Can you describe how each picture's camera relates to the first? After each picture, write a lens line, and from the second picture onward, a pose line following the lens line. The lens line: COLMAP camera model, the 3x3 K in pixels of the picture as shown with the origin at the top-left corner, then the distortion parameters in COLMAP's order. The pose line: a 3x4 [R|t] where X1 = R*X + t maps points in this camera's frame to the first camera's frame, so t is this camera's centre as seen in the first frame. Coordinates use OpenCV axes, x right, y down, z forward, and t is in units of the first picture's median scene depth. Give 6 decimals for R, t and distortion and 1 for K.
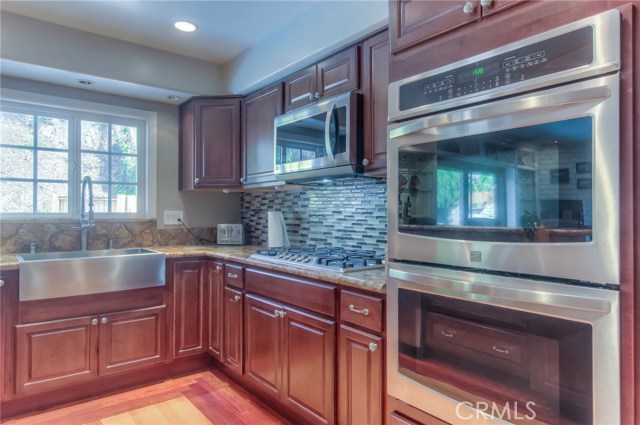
lens RADIAL K [[402.6, 0, 321.8], [0, 402.6, 210.6], [0, 0, 1]] dist [0.005400, 0.002161]
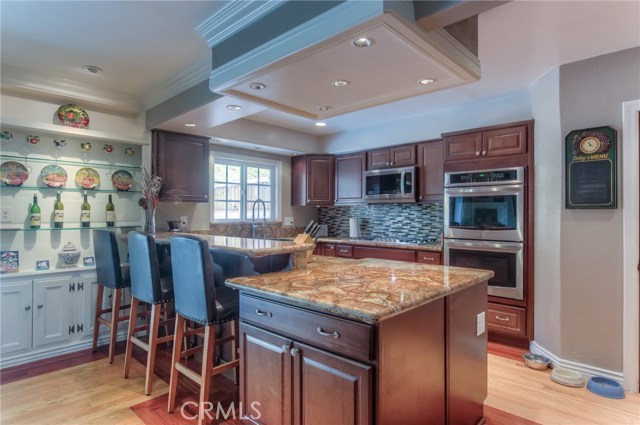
lens RADIAL K [[359.5, 0, 326.0], [0, 359.5, 213.1], [0, 0, 1]] dist [-0.021755, 0.004895]
pose [[0.988638, 0.004039, 0.150262, -0.565452], [-0.004293, 0.999990, 0.001366, -0.026317], [-0.150255, -0.001995, 0.988645, -0.719875]]
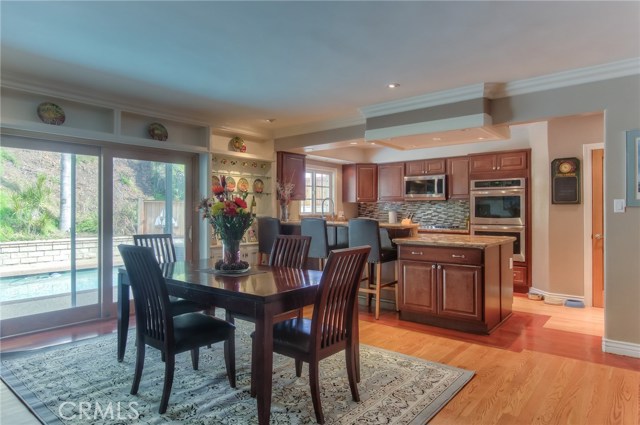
lens RADIAL K [[401.3, 0, 292.5], [0, 401.3, 208.9], [0, 0, 1]] dist [-0.003415, -0.007973]
pose [[0.982705, 0.001062, 0.185177, -1.353757], [-0.001103, 0.999999, 0.000118, -0.016471], [-0.185177, -0.000320, 0.982705, -1.516143]]
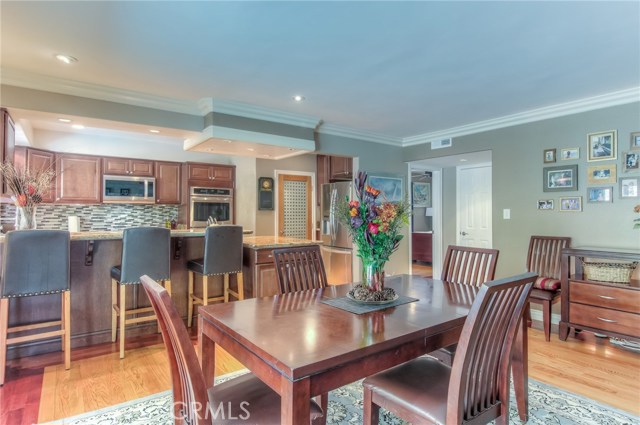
lens RADIAL K [[359.5, 0, 324.0], [0, 359.5, 212.3], [0, 0, 1]] dist [-0.021755, 0.004895]
pose [[0.030850, 0.006050, 0.999506, -2.091232], [-0.008661, 0.999946, -0.005785, -0.018483], [-0.999487, -0.008478, 0.030900, -0.313445]]
